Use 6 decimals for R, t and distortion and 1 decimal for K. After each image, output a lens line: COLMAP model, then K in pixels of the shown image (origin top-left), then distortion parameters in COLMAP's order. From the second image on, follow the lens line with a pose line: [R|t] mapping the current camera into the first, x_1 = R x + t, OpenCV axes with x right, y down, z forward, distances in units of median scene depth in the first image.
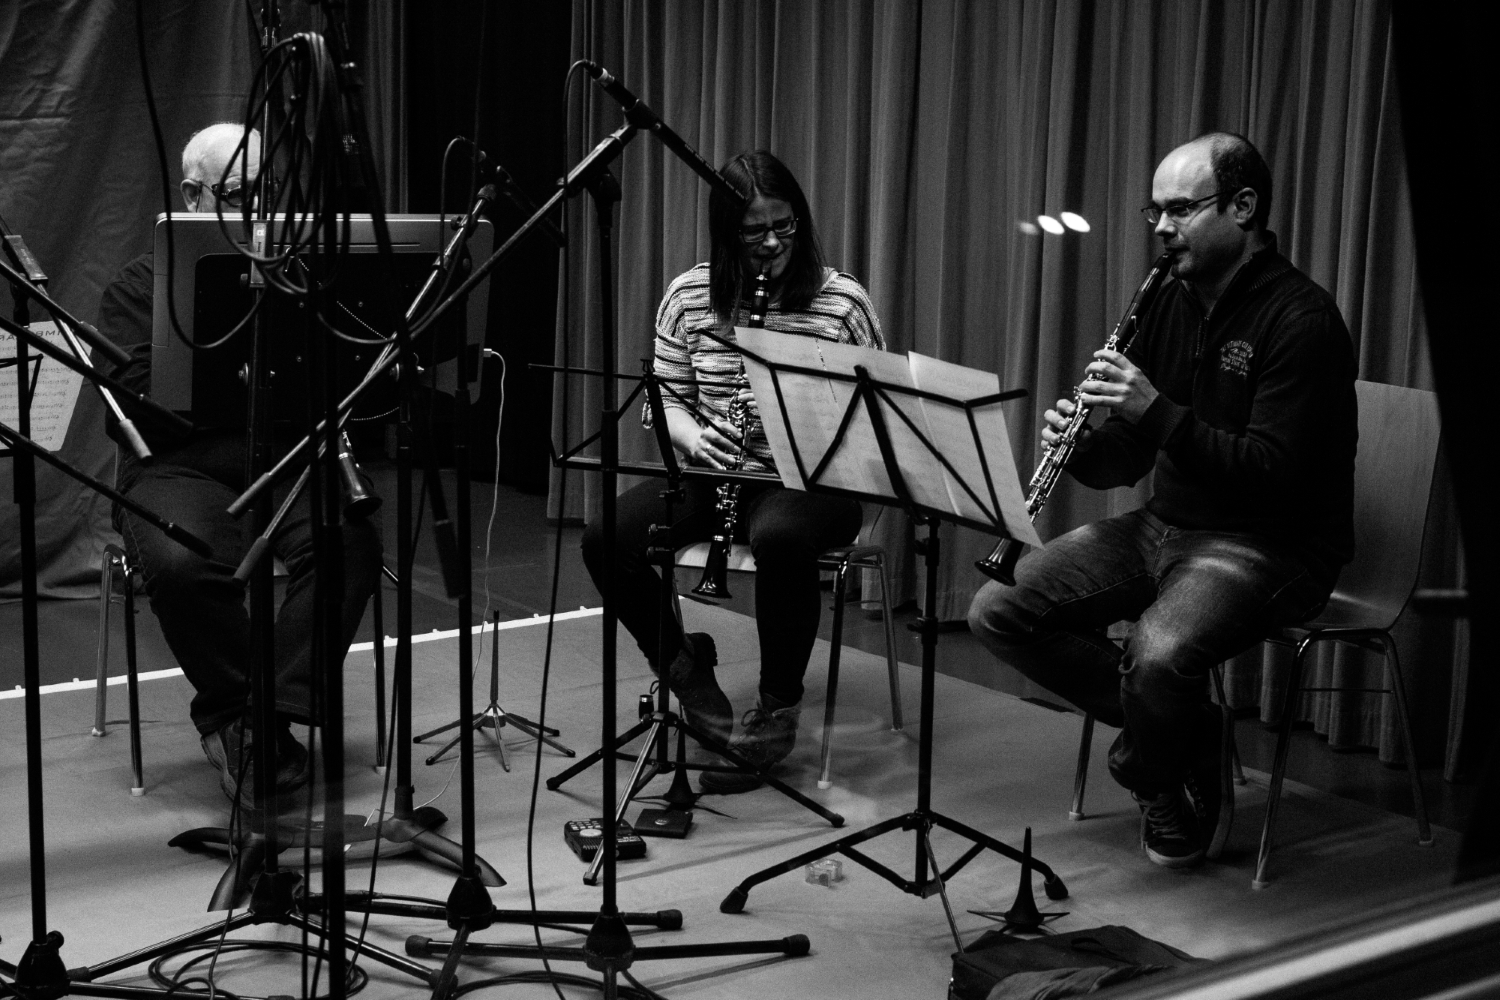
lens RADIAL K [[2718.7, 0, 749.0], [0, 2718.7, 507.5], [0, 0, 1]] dist [-0.027889, 0.000000]
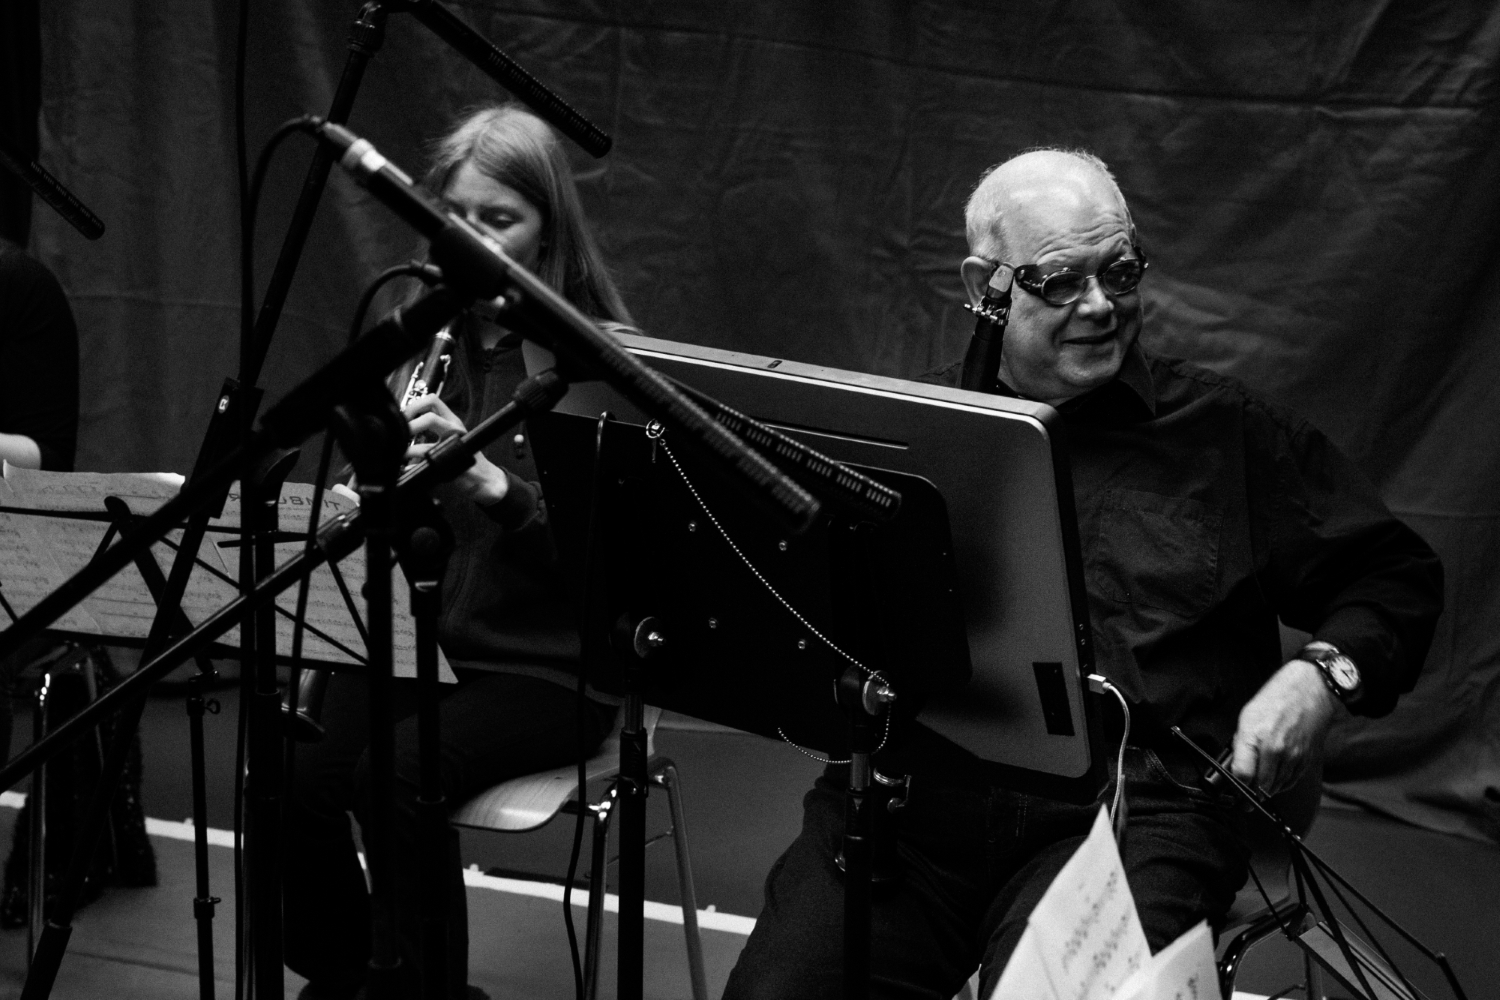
lens RADIAL K [[2718.7, 0, 758.6], [0, 2718.7, 501.0], [0, 0, 1]] dist [-0.027889, 0.000000]
pose [[0.548739, 0.182844, -0.815753, 0.261697], [-0.150227, 0.981472, 0.118935, -0.137362], [0.822385, 0.057284, 0.566040, 0.665701]]
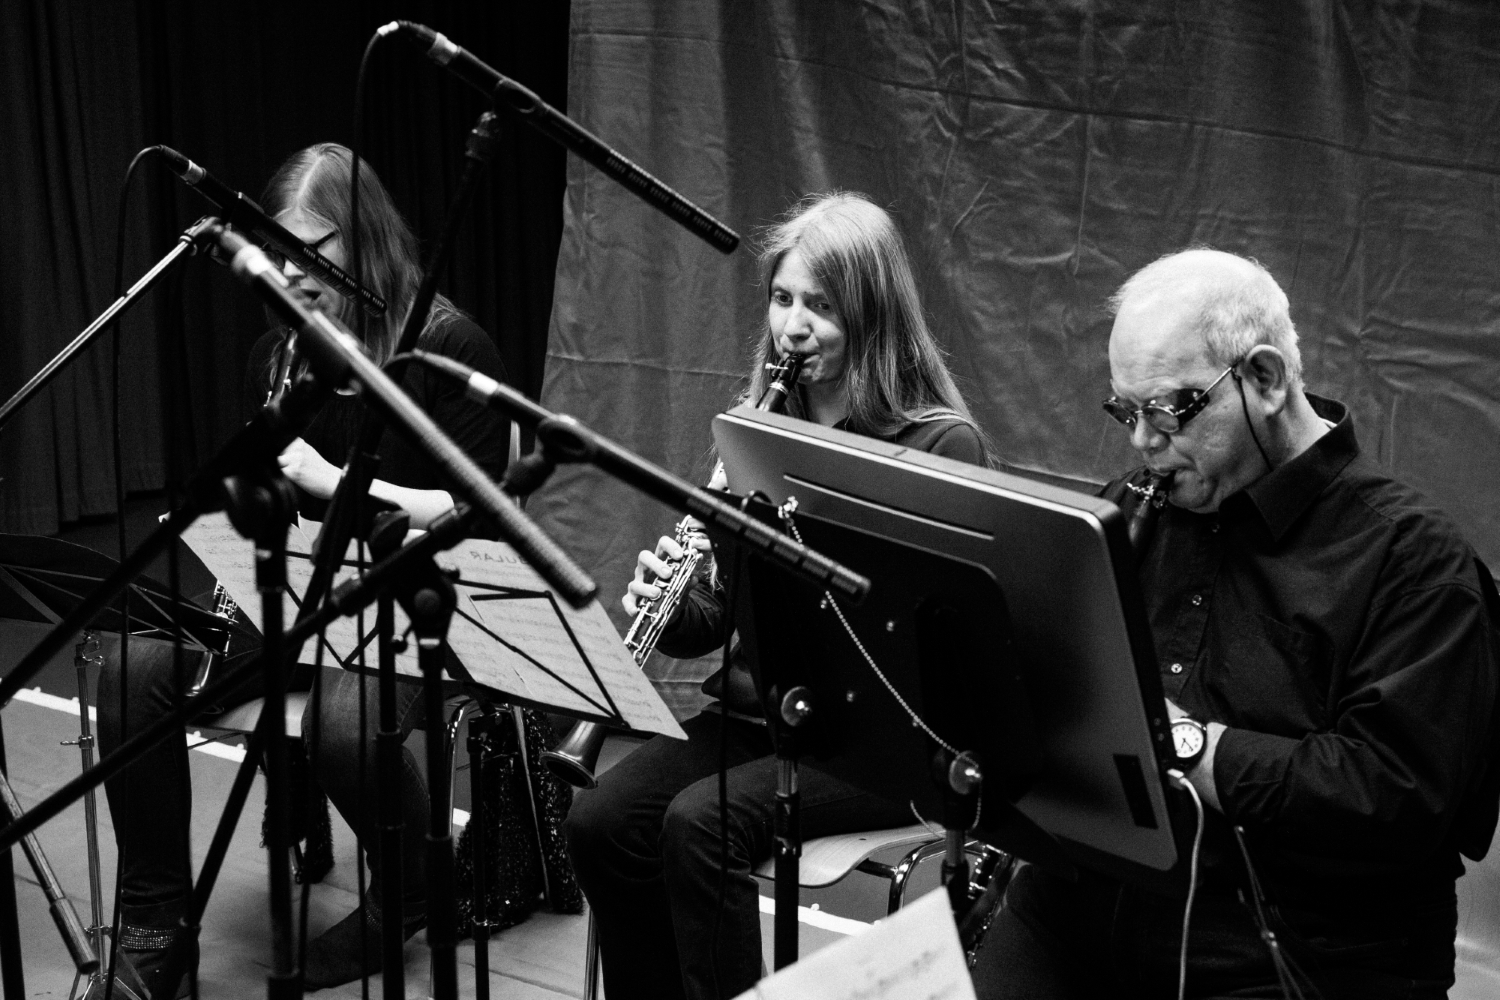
lens RADIAL K [[2718.7, 0, 757.1], [0, 2718.7, 508.2], [0, 0, 1]] dist [-0.027889, 0.000000]
pose [[0.279260, 0.183275, -0.942563, 0.337823], [-0.156941, 0.977127, 0.143498, -0.163046], [0.947303, 0.107853, 0.301636, 0.764645]]
